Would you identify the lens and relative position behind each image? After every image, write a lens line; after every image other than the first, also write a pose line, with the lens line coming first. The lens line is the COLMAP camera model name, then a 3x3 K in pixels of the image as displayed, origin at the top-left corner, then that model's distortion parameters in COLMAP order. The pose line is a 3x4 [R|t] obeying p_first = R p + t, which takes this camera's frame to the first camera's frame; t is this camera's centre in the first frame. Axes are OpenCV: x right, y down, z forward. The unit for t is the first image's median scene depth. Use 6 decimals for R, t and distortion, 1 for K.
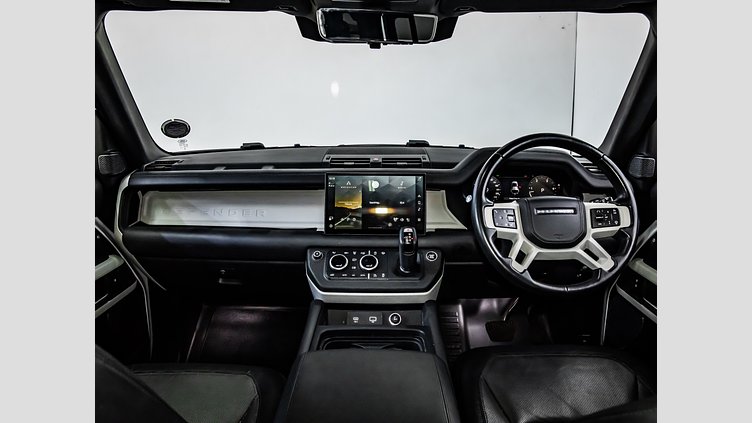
lens RADIAL K [[450.0, 0, 380.8], [0, 450.0, 213.9], [0, 0, 1]] dist [-0.099078, 0.001557]
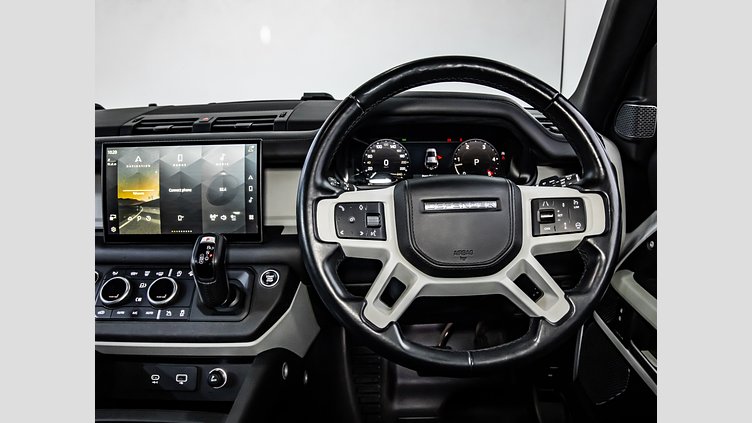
lens RADIAL K [[450.0, 0, 378.1], [0, 450.0, 207.9], [0, 0, 1]] dist [-0.099078, 0.001557]
pose [[0.999819, -0.016772, -0.009002, 0.264666], [0.017272, 0.998132, 0.058602, -0.031900], [0.008003, -0.058747, 0.998241, 0.411289]]
